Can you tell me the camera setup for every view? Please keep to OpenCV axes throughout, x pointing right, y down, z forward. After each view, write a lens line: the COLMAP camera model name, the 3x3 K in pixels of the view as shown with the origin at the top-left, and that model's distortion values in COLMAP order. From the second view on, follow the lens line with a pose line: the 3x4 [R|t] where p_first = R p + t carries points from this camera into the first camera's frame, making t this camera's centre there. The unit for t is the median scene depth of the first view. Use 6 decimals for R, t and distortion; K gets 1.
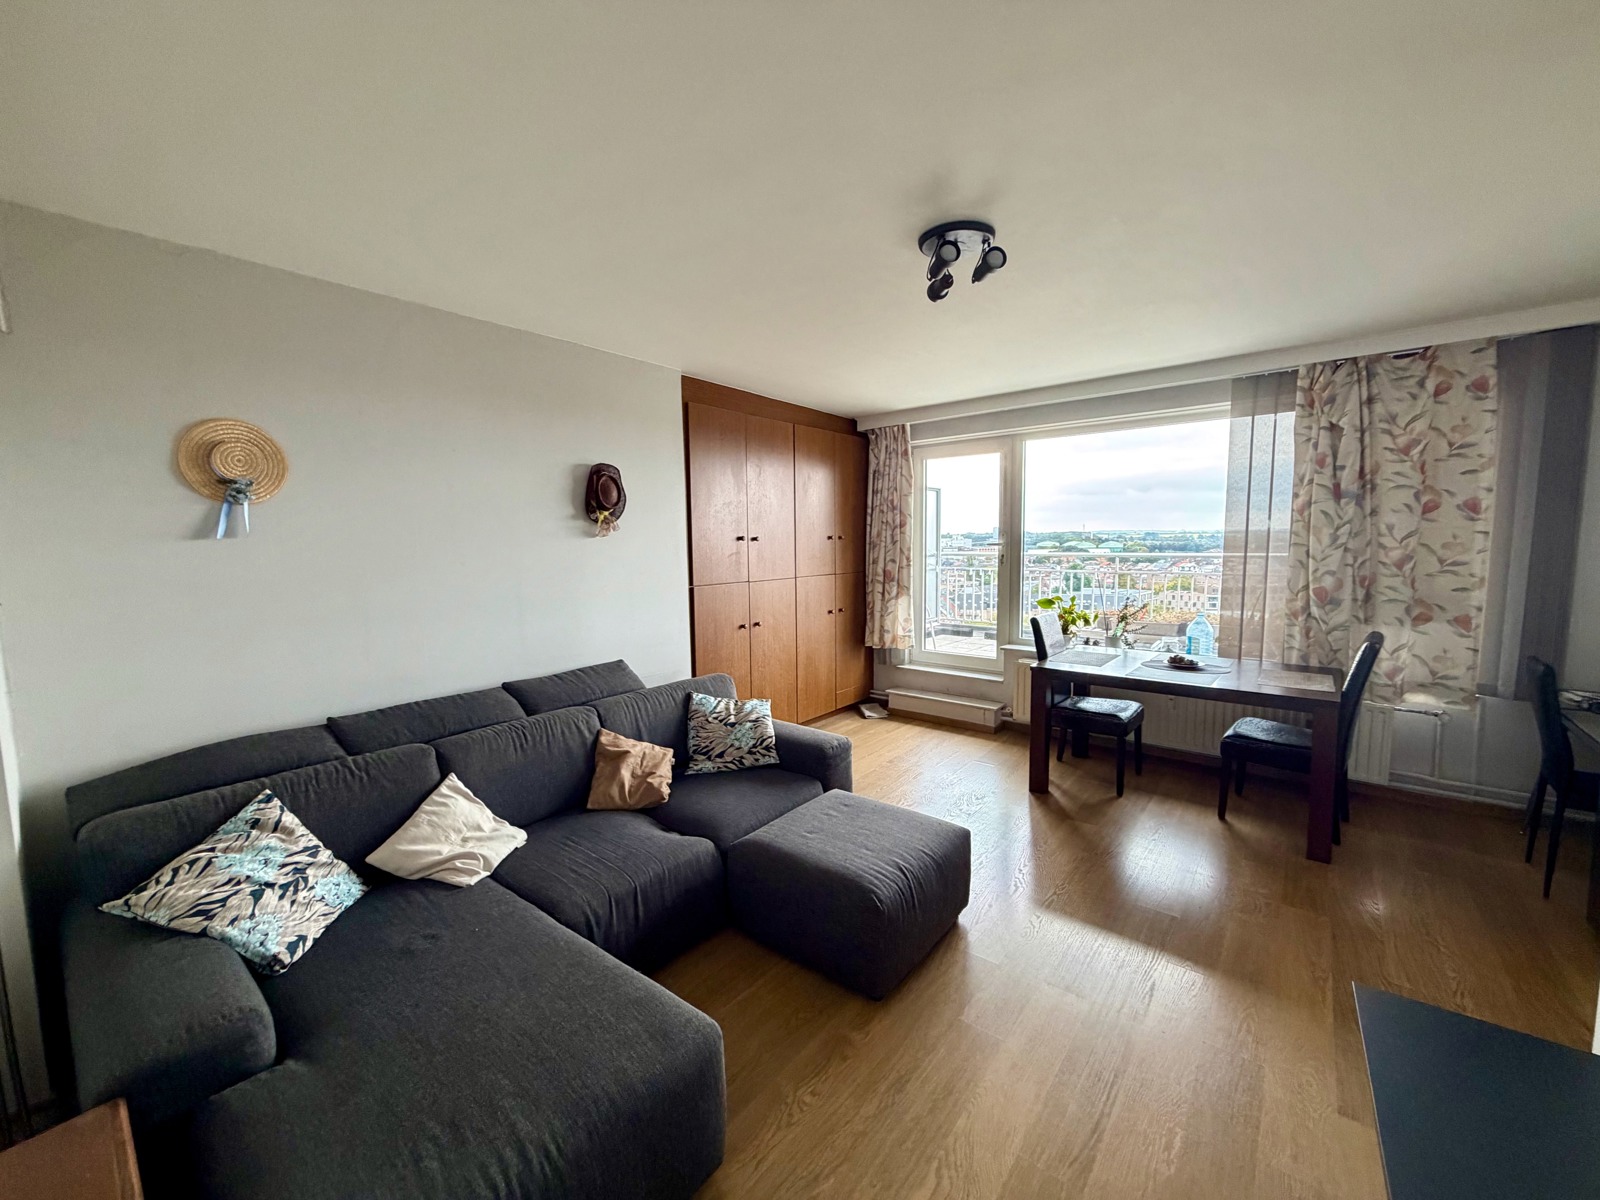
lens RADIAL K [[647.0, 0, 798.5], [0, 647.0, 604.9], [0, 0, 1]] dist [0.000352, -0.000519]
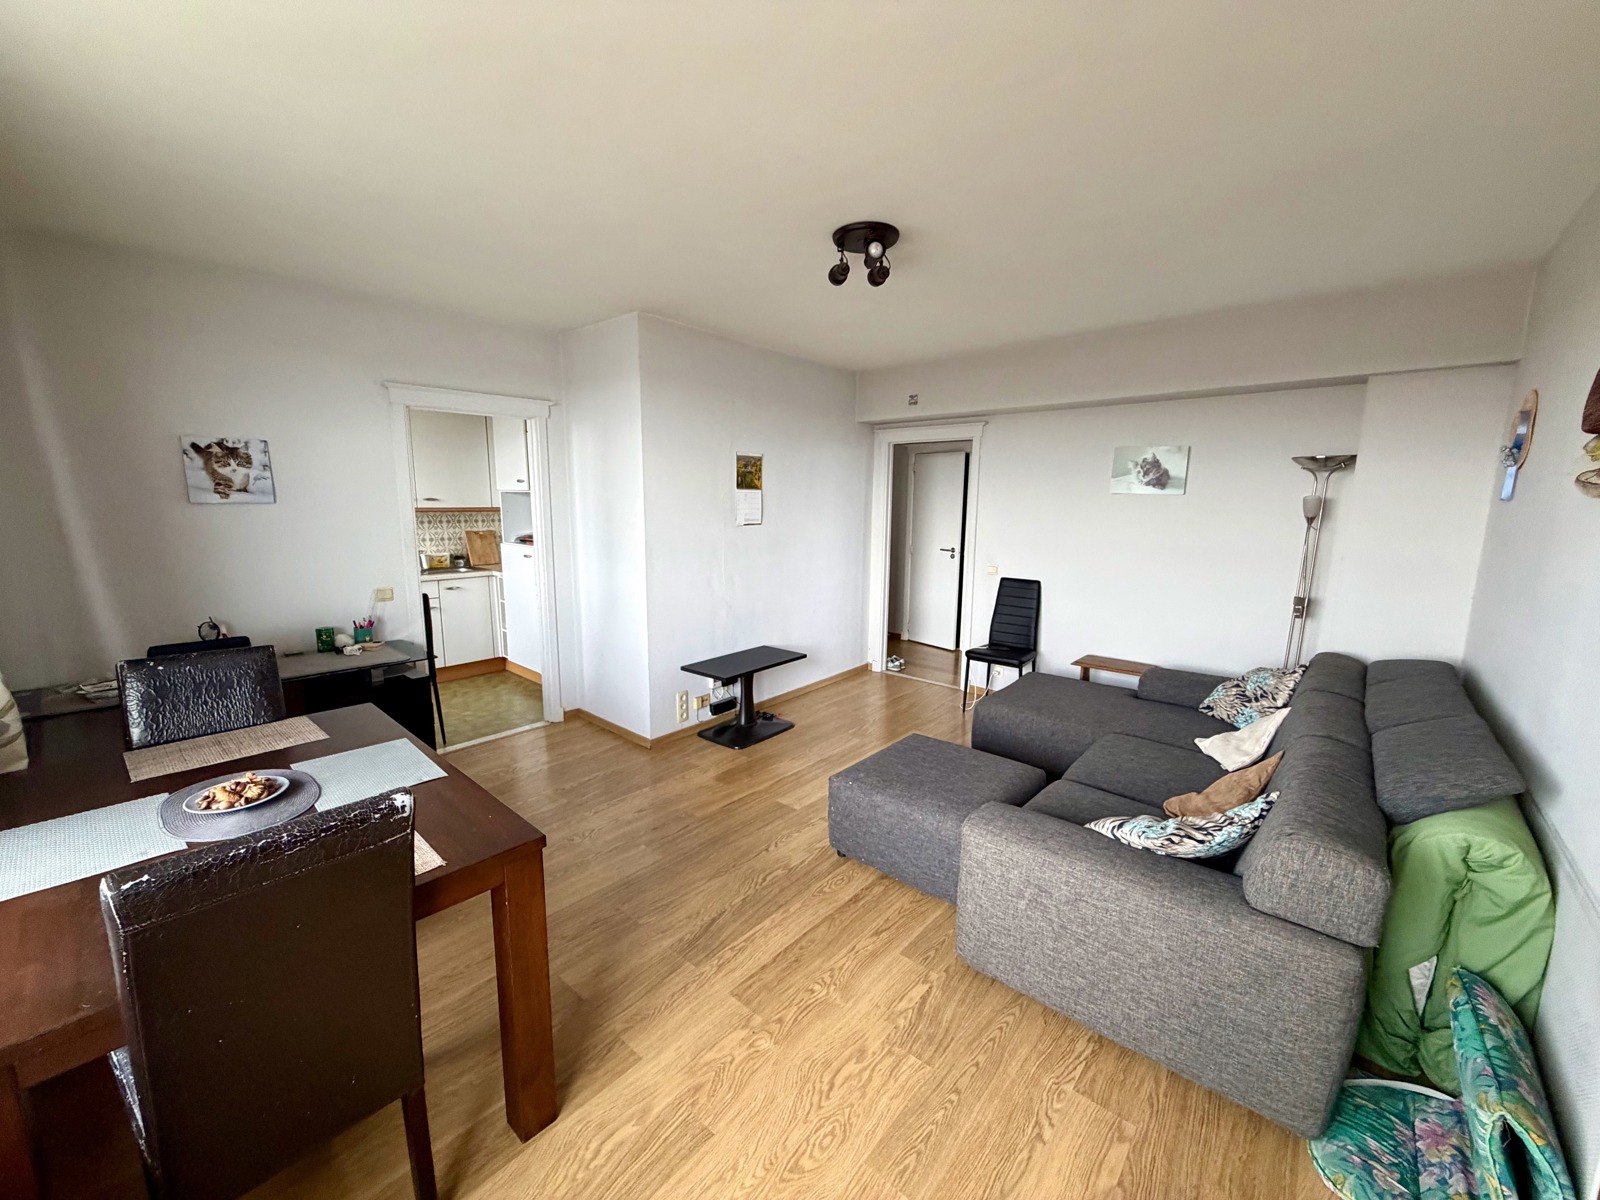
lens RADIAL K [[647.0, 0, 798.5], [0, 647.0, 604.9], [0, 0, 1]] dist [0.000352, -0.000519]
pose [[-0.997976, -0.006112, 0.063300, 0.169145], [0.010805, 0.964603, 0.263484, -0.151693], [-0.062670, 0.263635, -0.962585, 1.425557]]
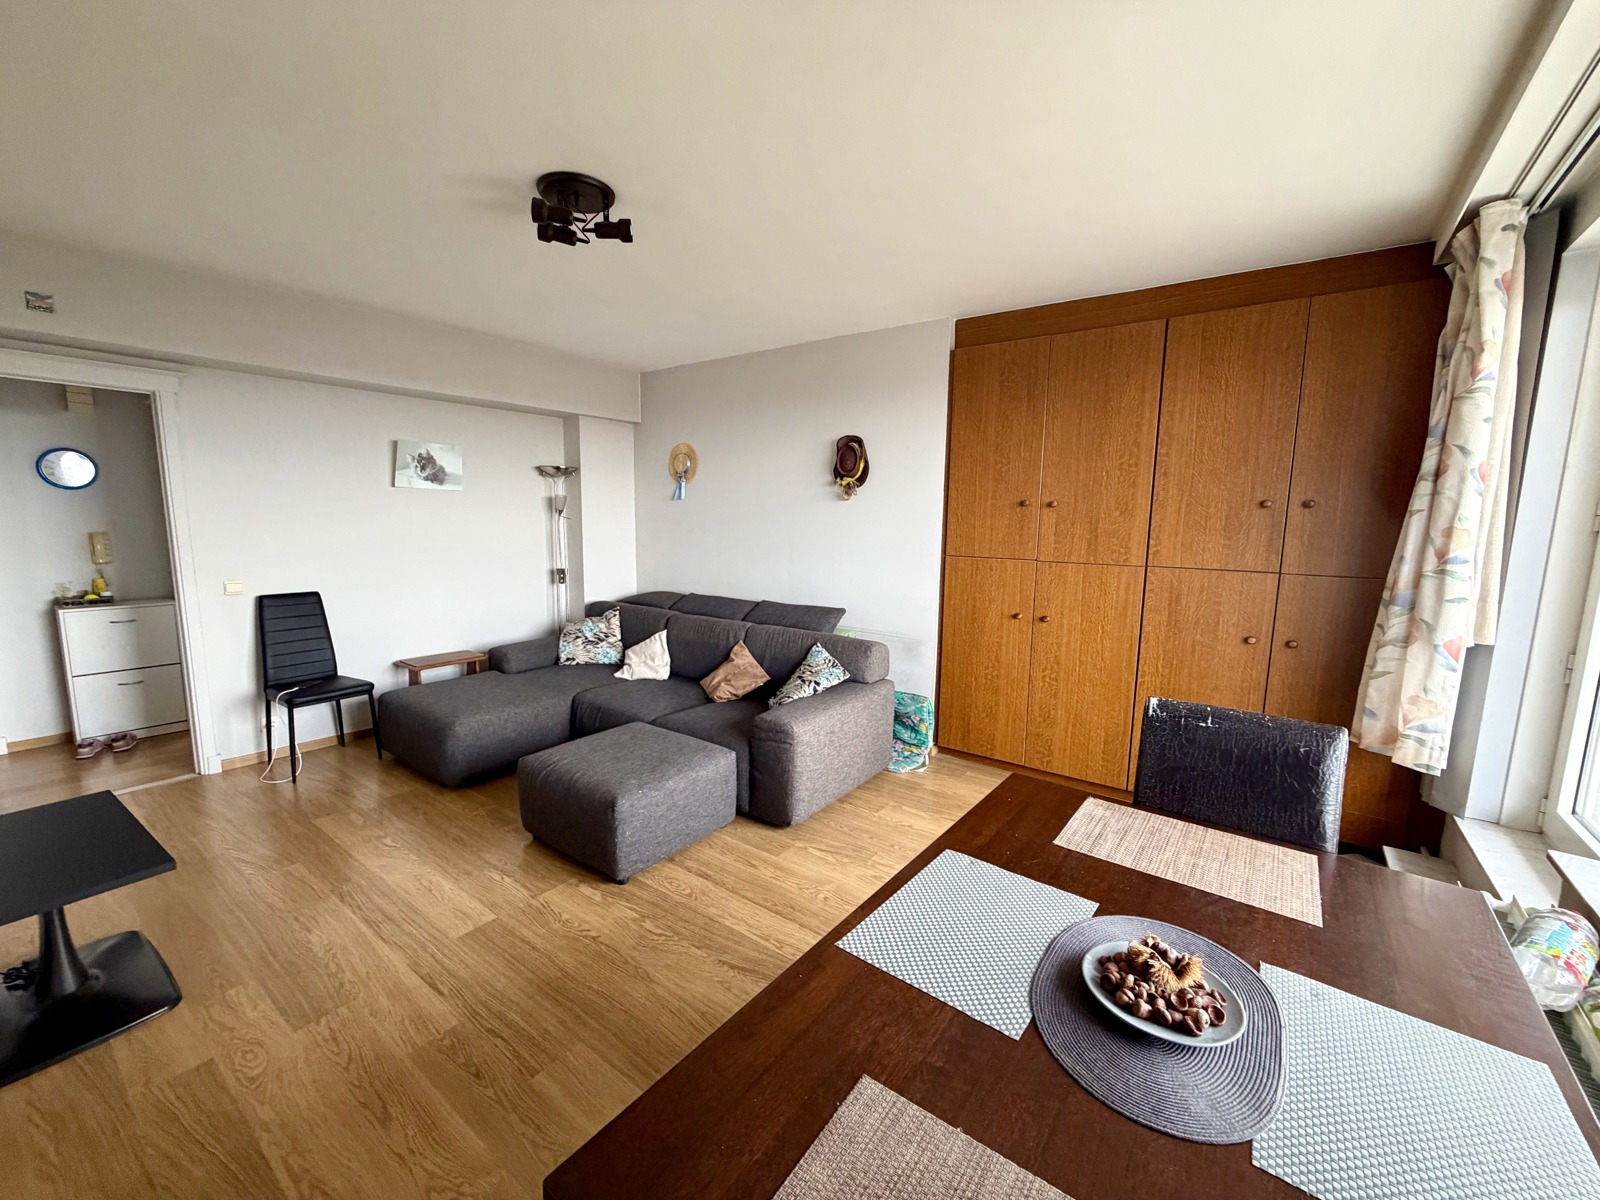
lens RADIAL K [[647.0, 0, 798.5], [0, 647.0, 604.9], [0, 0, 1]] dist [0.000352, -0.000519]
pose [[0.030078, 0.150330, -0.988178, 0.838862], [-0.120312, 0.981982, 0.145725, -0.076637], [0.992280, 0.114507, 0.047623, 0.858173]]
